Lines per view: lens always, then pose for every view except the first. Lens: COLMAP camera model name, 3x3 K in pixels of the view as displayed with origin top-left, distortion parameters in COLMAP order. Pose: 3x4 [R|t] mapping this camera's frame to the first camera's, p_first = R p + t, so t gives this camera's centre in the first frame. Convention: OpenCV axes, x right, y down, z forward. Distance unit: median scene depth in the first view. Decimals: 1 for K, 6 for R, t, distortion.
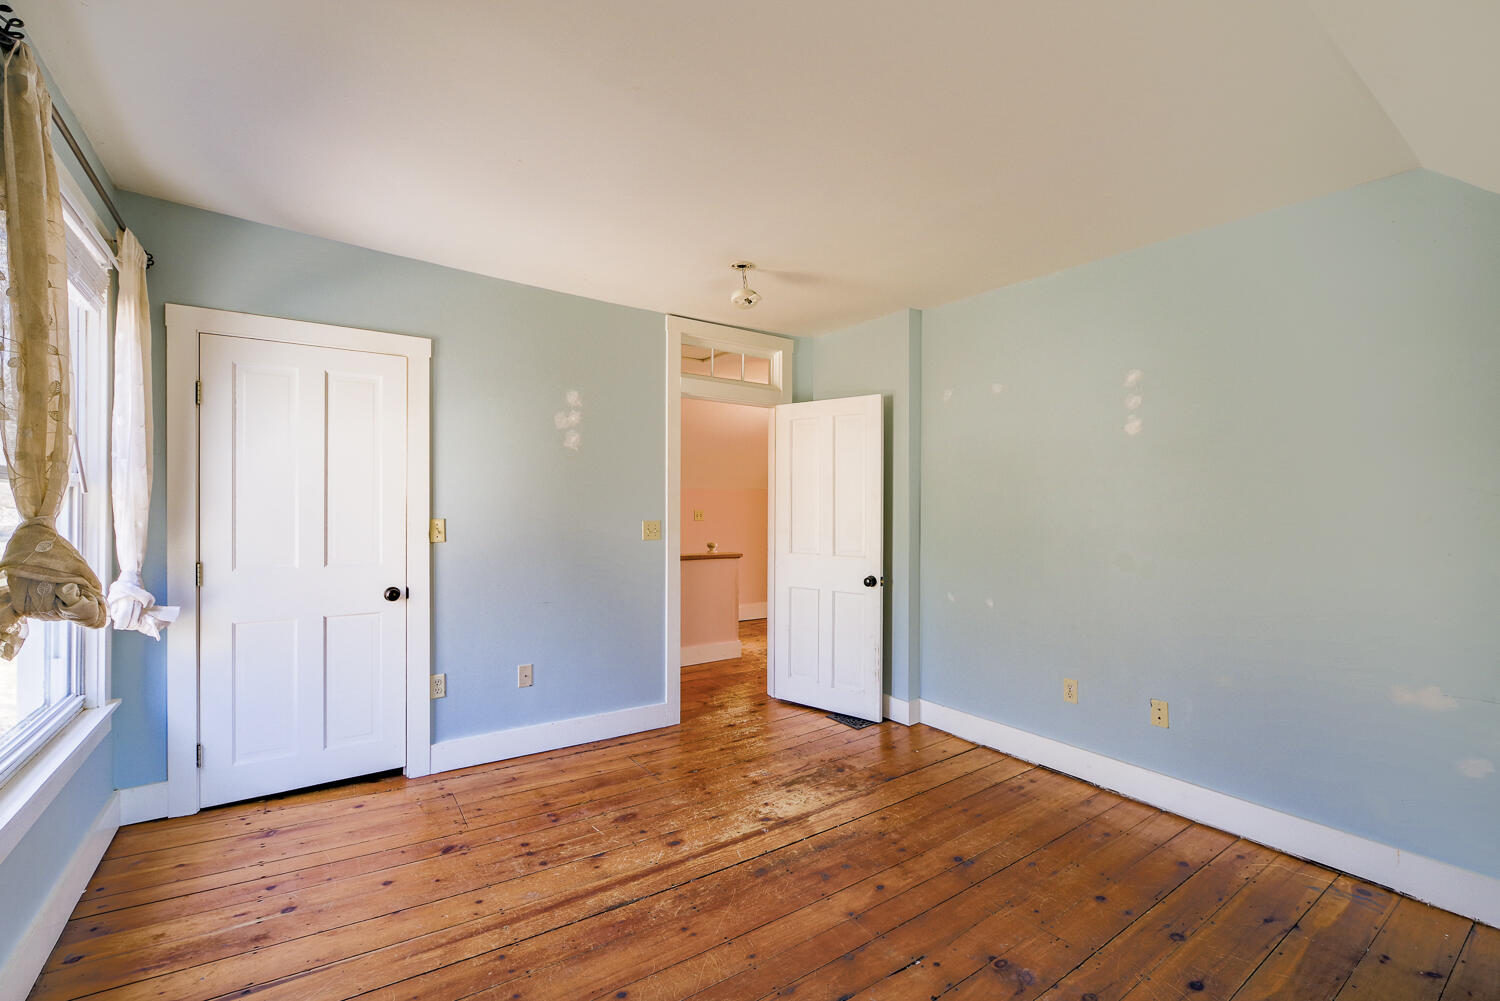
lens RADIAL K [[642.8, 0, 747.4], [0, 642.8, 508.2], [0, 0, 1]] dist [0.000509, -0.000217]
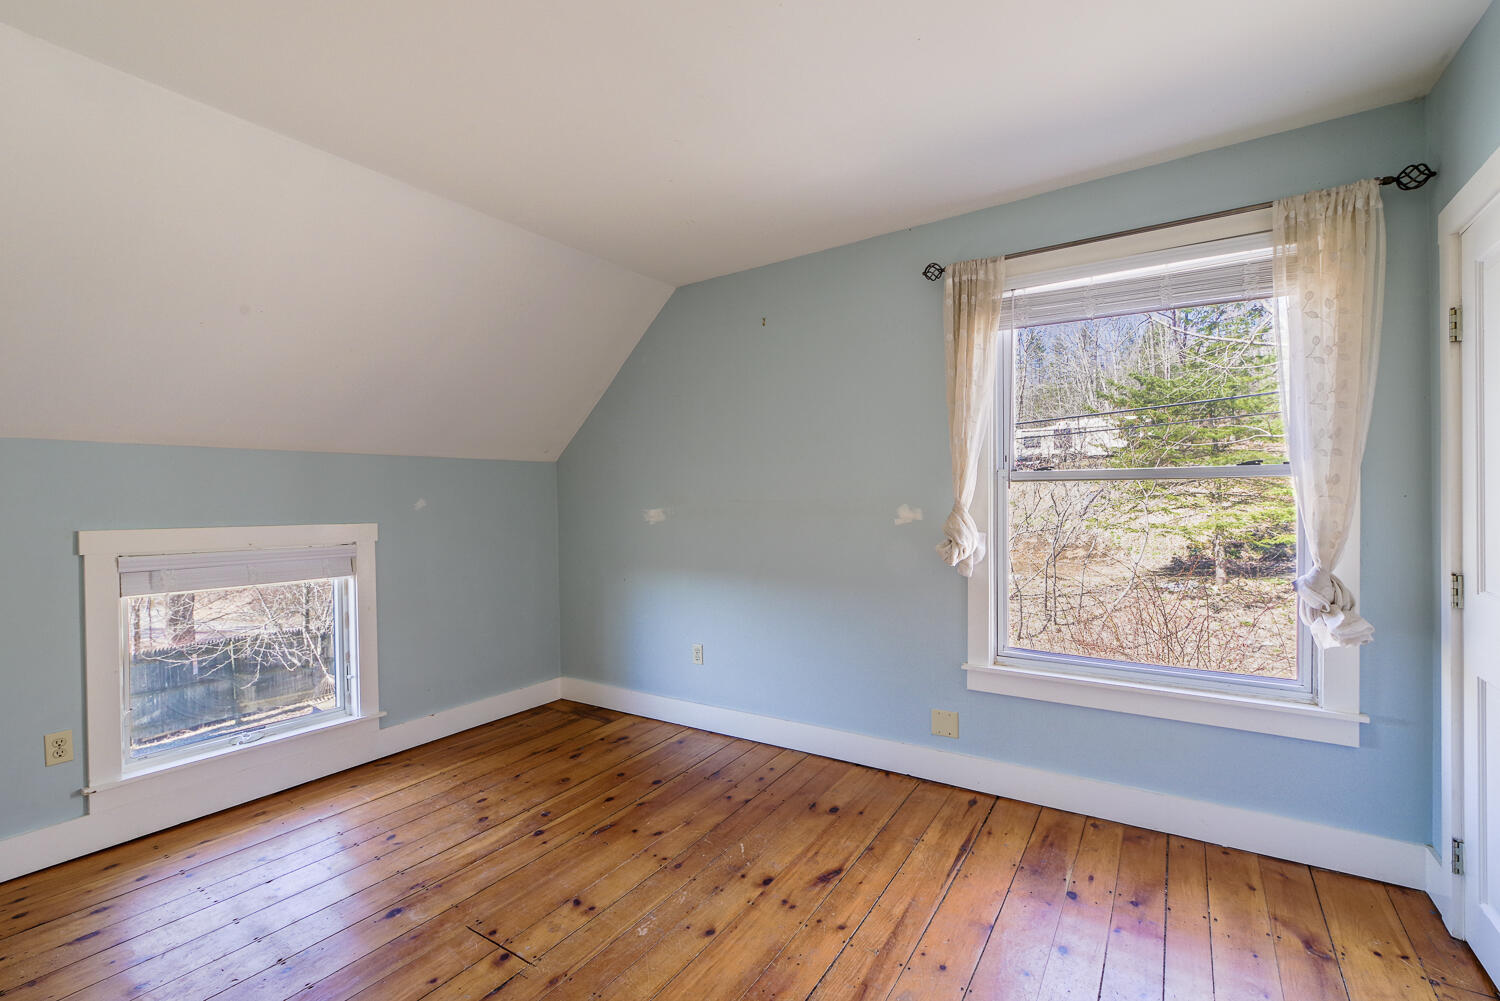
lens RADIAL K [[642.8, 0, 747.4], [0, 642.8, 508.2], [0, 0, 1]] dist [0.000509, -0.000217]
pose [[-0.926573, 0.010852, -0.375958, 0.143786], [0.008021, 0.999926, 0.009095, 0.005072], [0.376029, 0.005412, -0.926592, 1.888032]]
